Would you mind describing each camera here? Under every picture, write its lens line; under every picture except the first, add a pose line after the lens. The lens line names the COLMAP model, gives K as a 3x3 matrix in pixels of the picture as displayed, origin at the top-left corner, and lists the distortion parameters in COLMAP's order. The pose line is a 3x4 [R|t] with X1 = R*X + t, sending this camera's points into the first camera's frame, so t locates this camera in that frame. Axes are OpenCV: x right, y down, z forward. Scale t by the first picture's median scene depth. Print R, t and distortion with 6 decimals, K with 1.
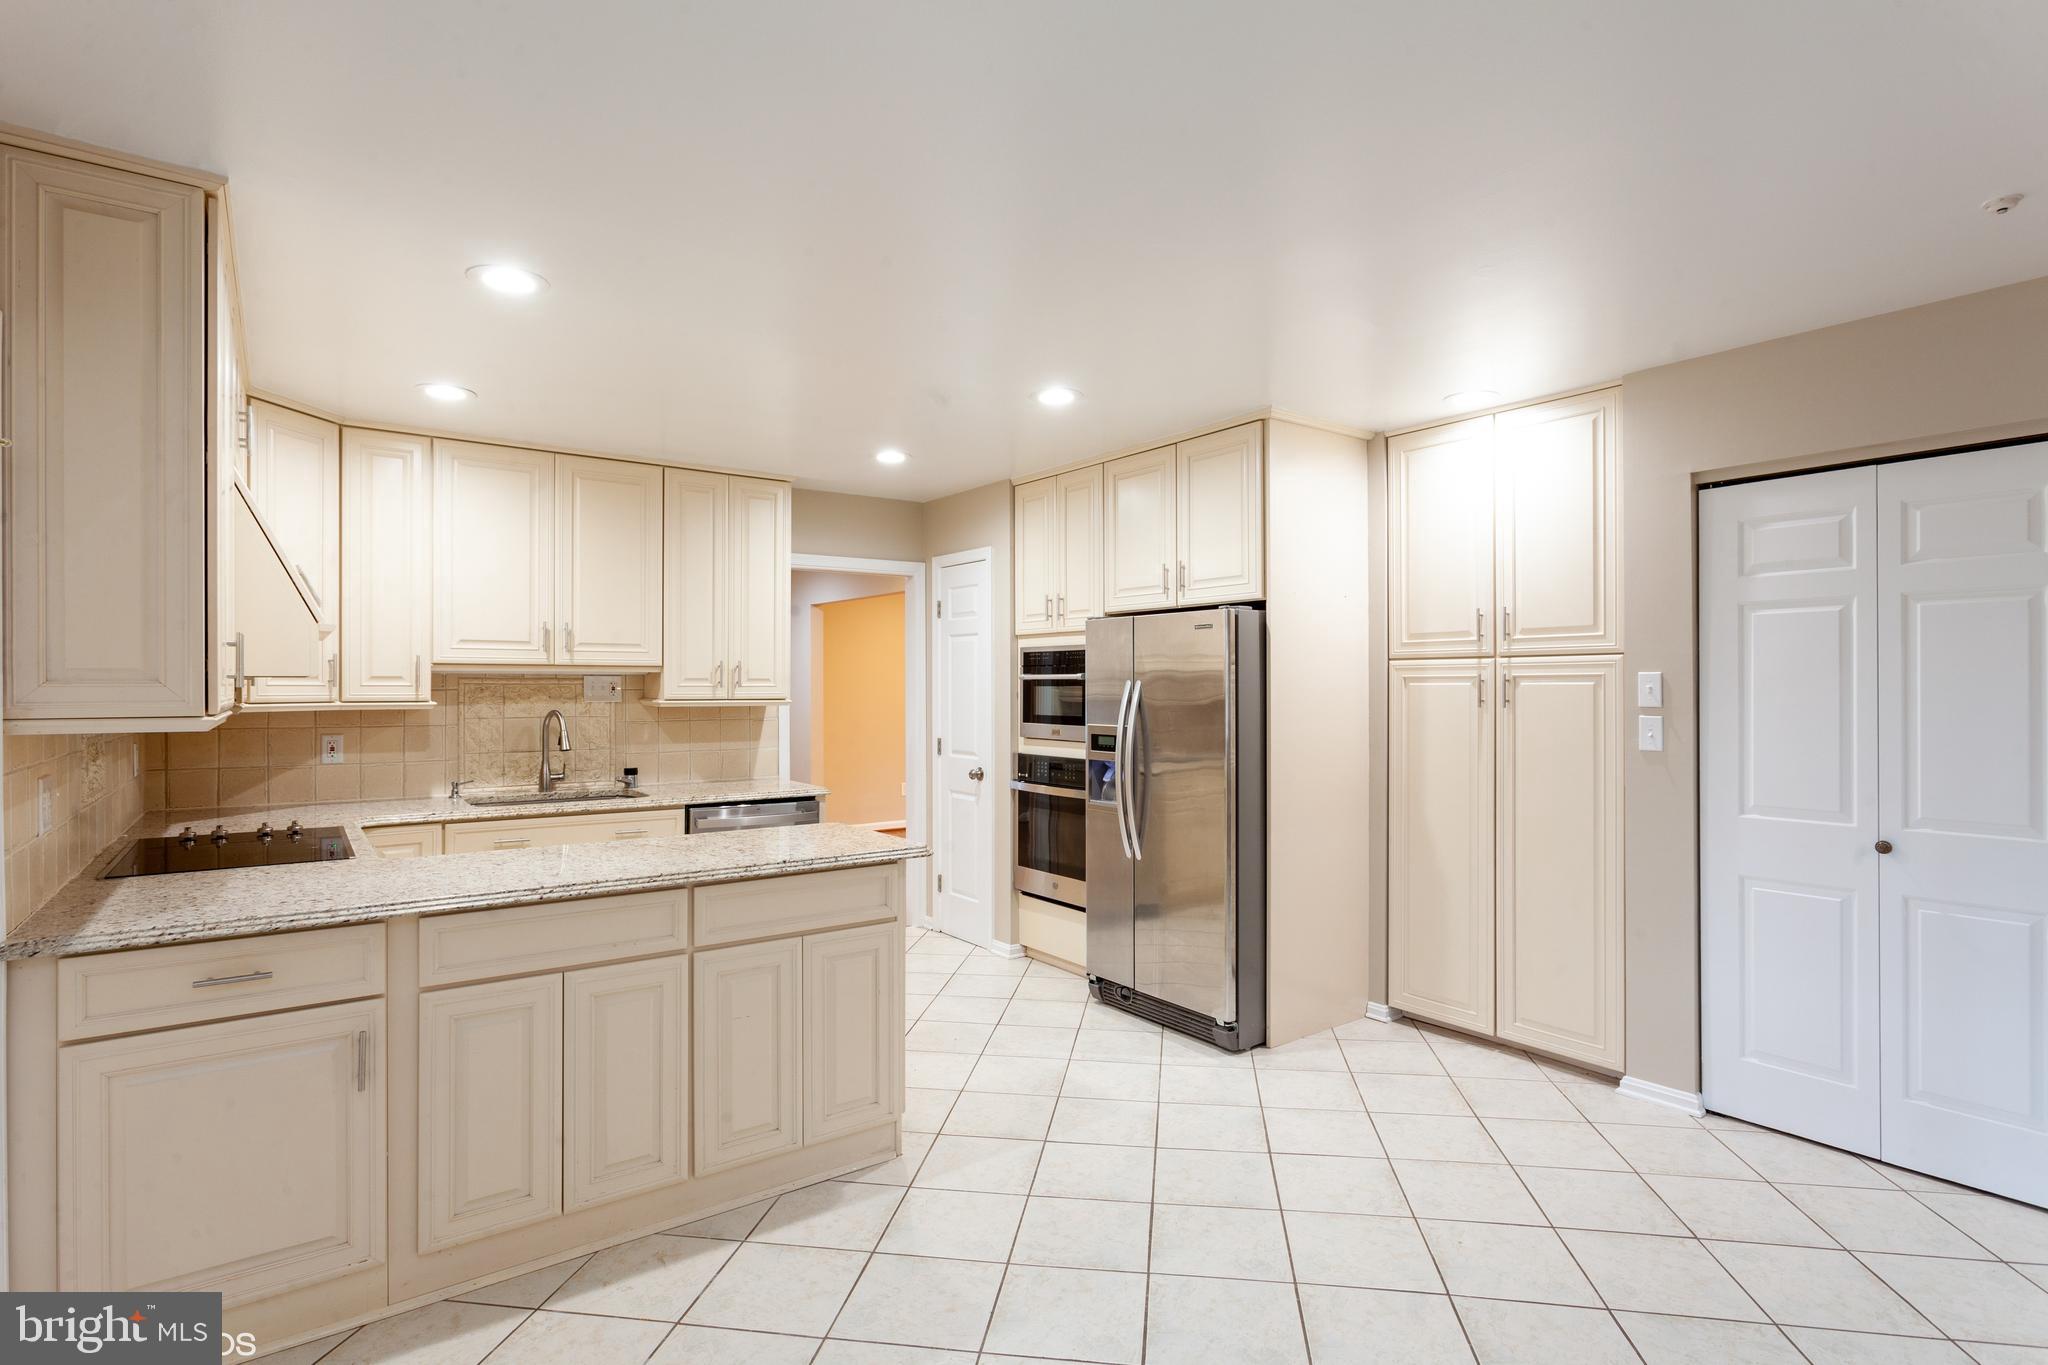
lens RADIAL K [[1005.3, 0, 1027.5], [0, 1005.3, 687.0], [0, 0, 1]] dist [-0.016226, 0.011228]
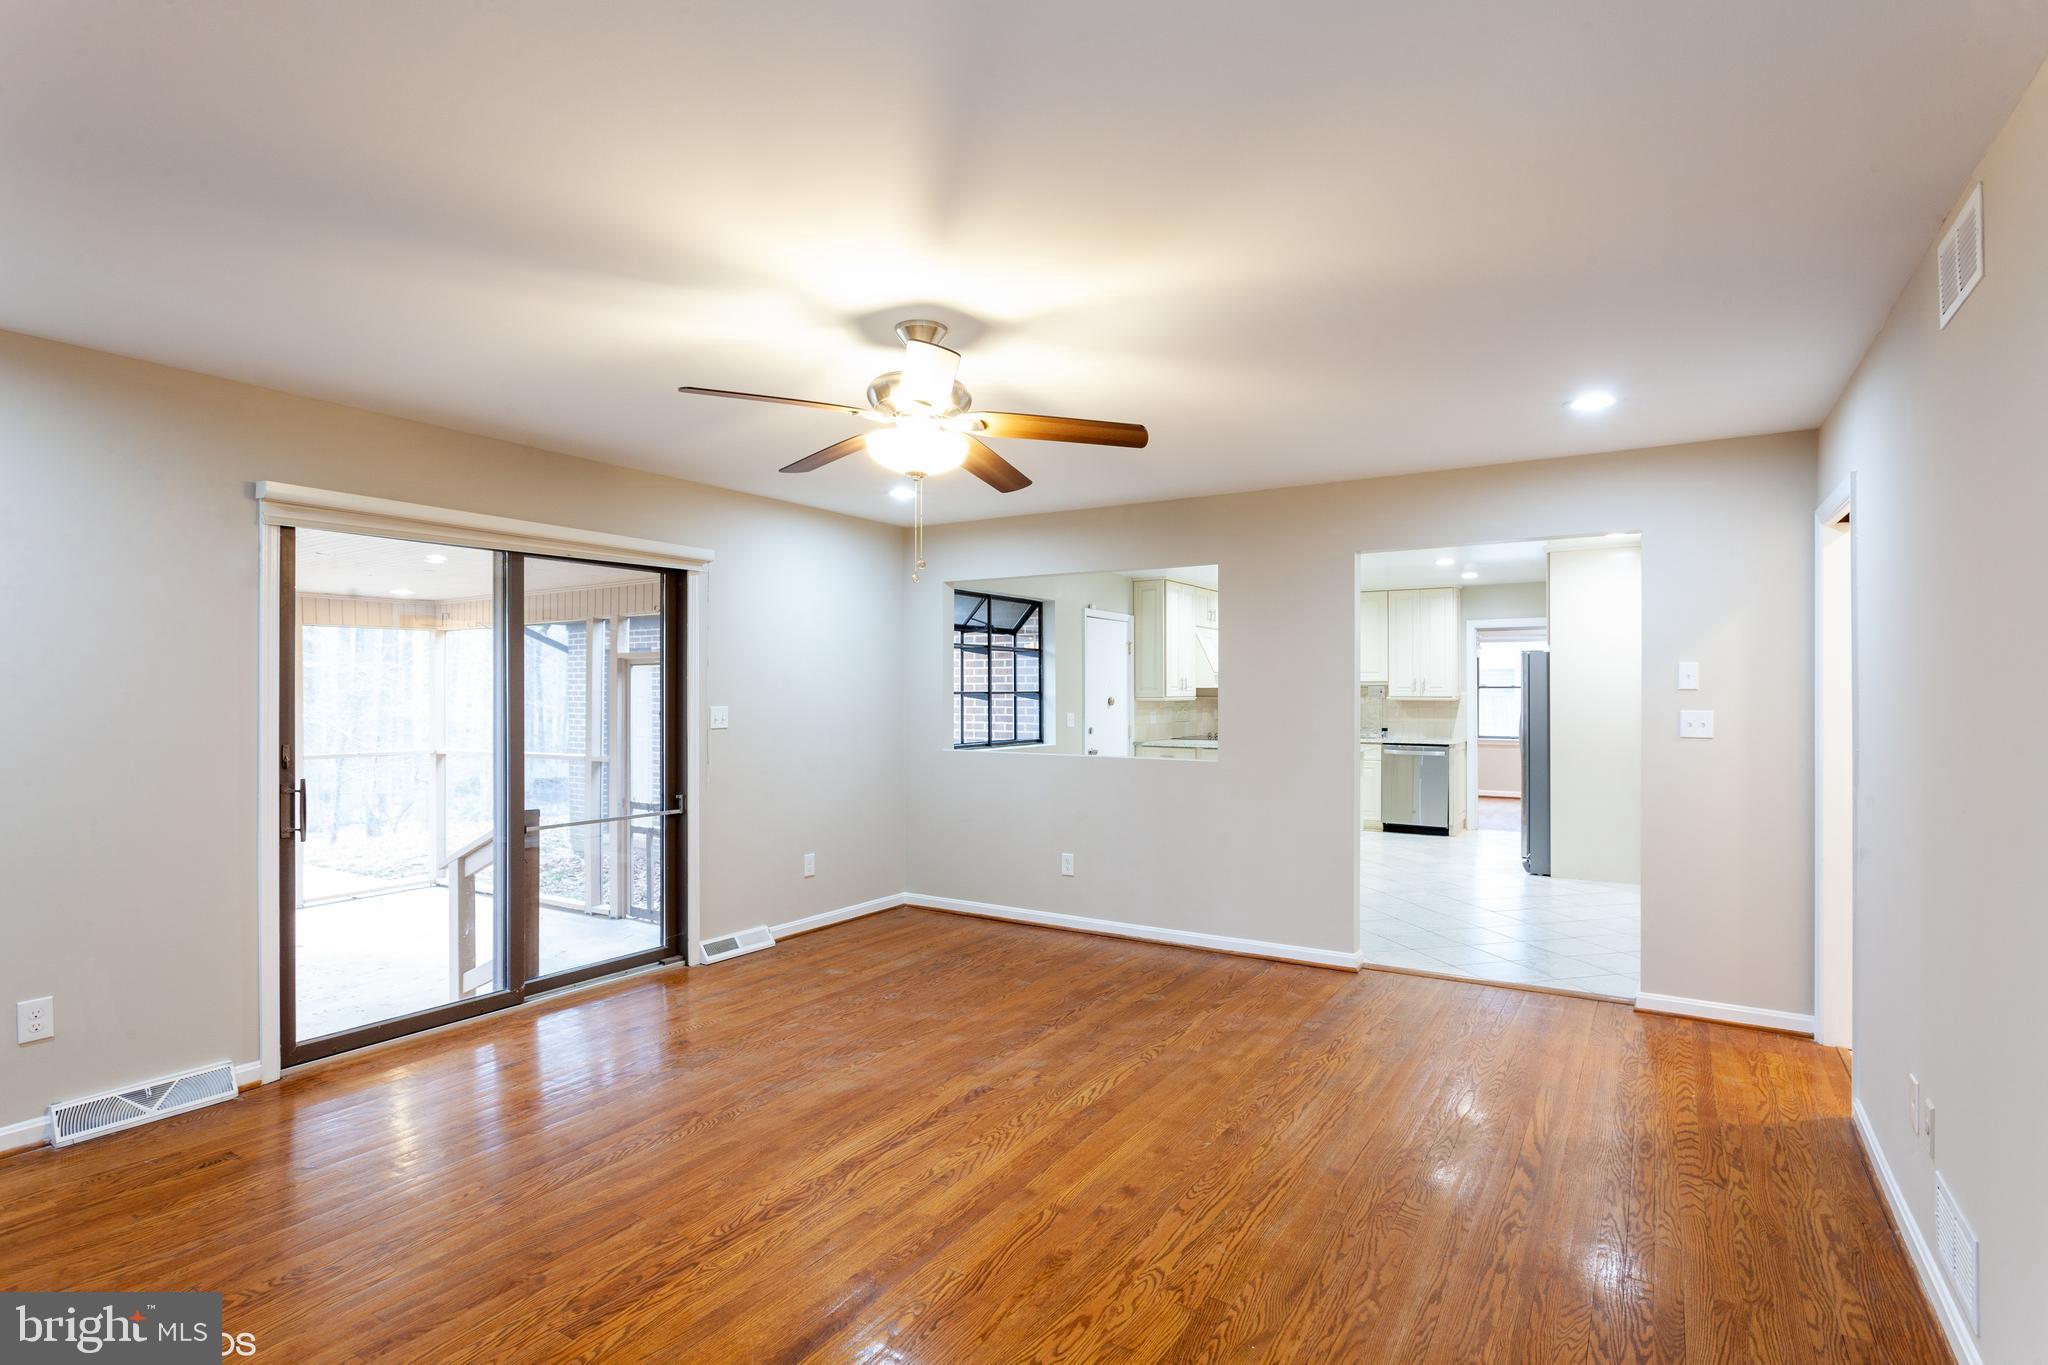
lens RADIAL K [[1005.3, 0, 1027.5], [0, 1005.3, 687.0], [0, 0, 1]] dist [-0.016226, 0.011228]
pose [[0.364486, -0.004511, -0.931198, 1.439096], [0.000825, 0.999989, -0.004522, 0.000946], [0.931208, 0.000880, 0.364486, -0.556564]]
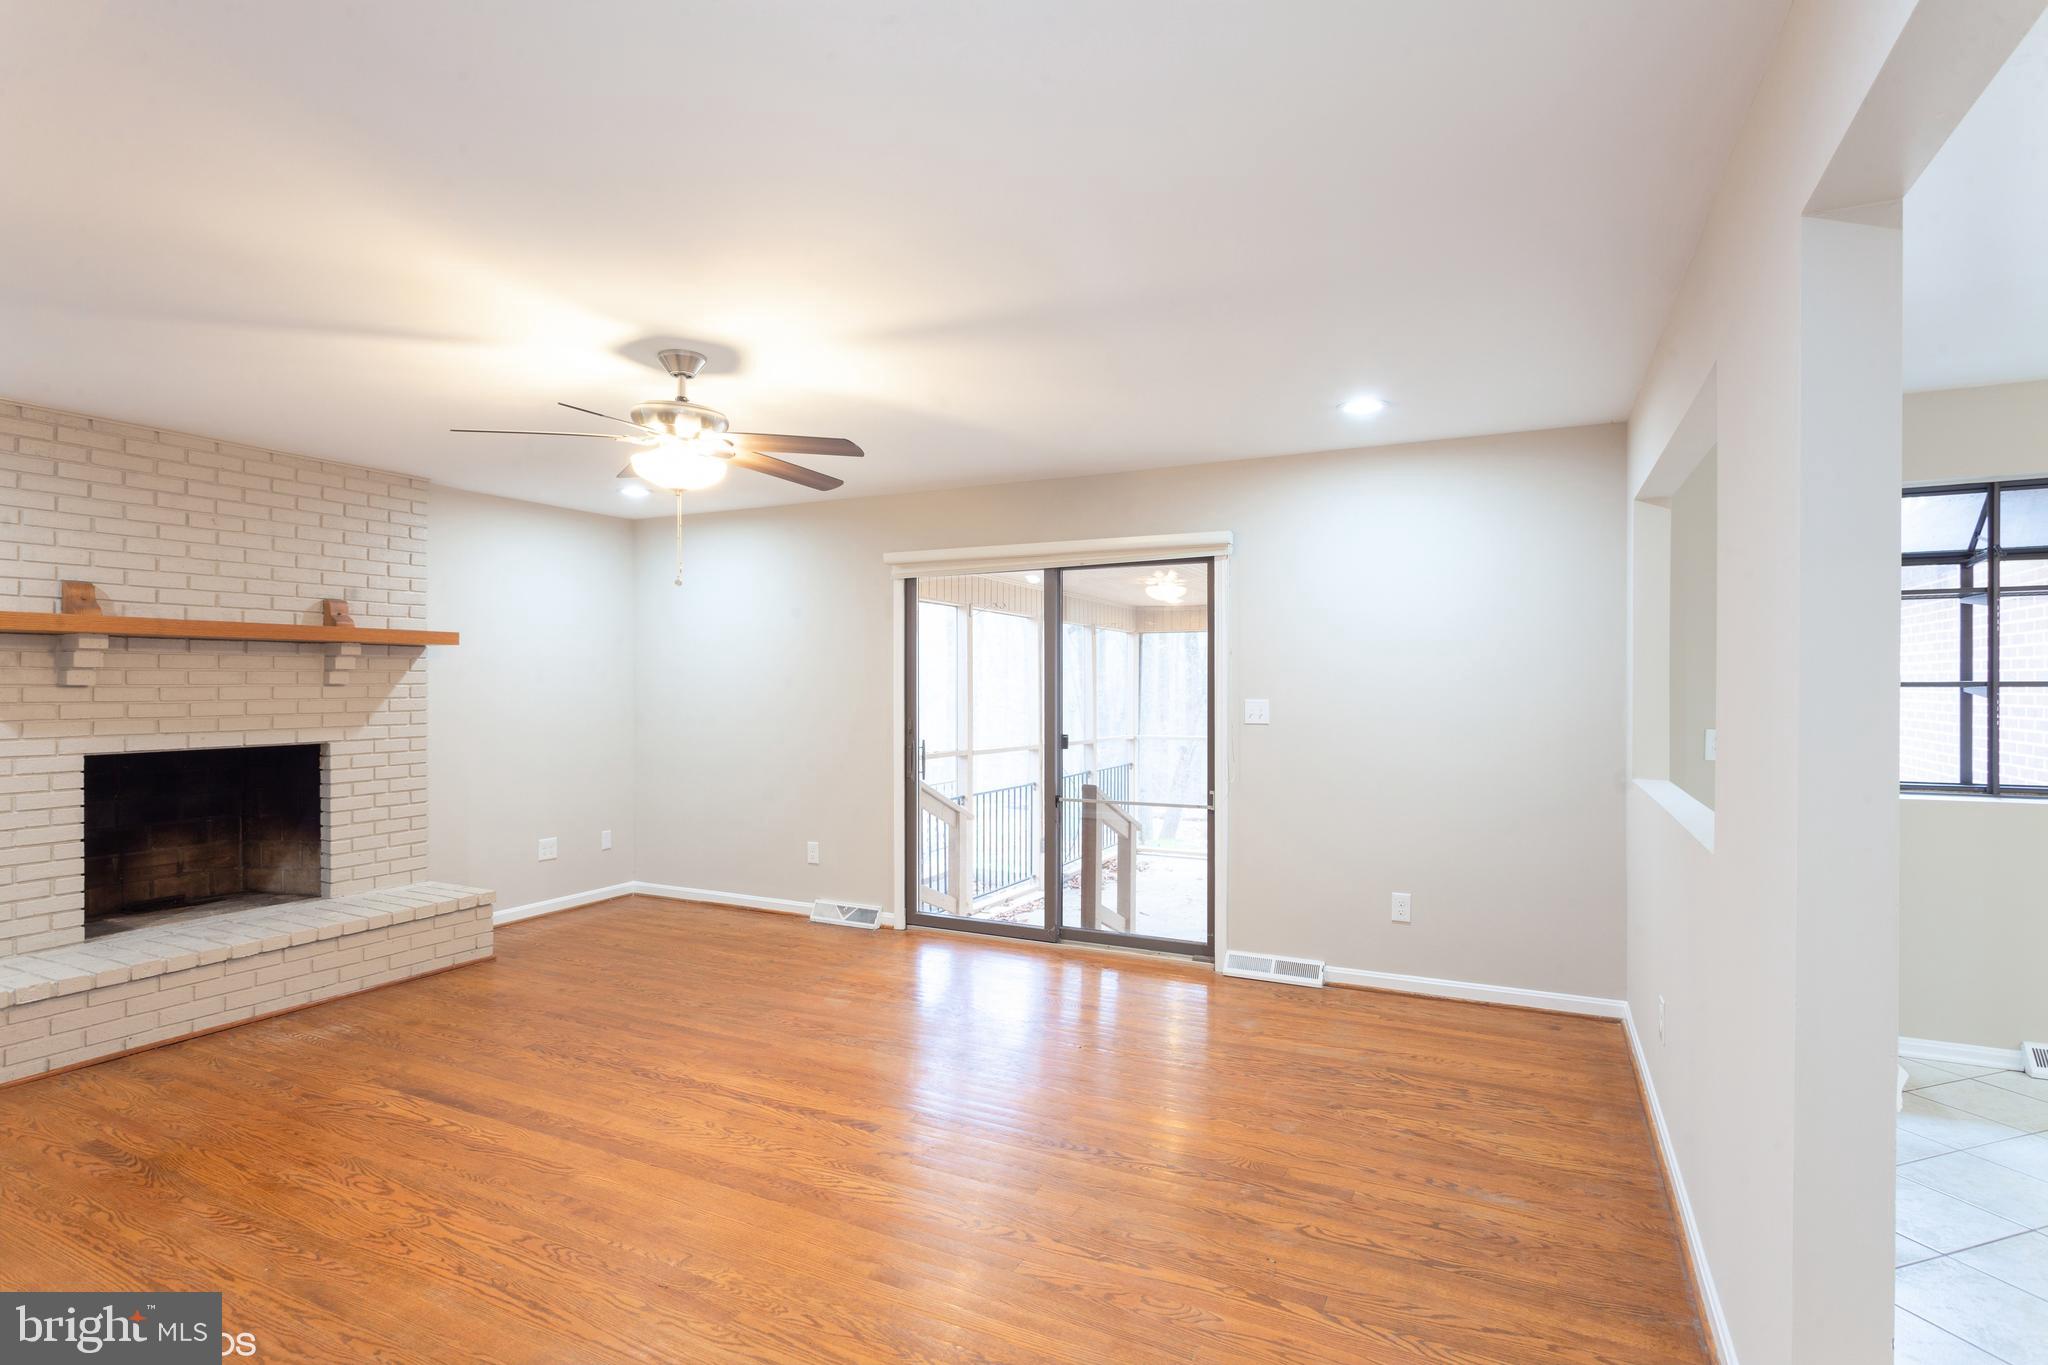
lens RADIAL K [[1005.3, 0, 1027.5], [0, 1005.3, 687.0], [0, 0, 1]] dist [-0.016226, 0.011228]
pose [[-0.890652, 0.001858, -0.454681, 0.916506], [0.002183, 0.999998, -0.000190, 0.004370], [0.454679, -0.001162, -0.890654, 0.370640]]
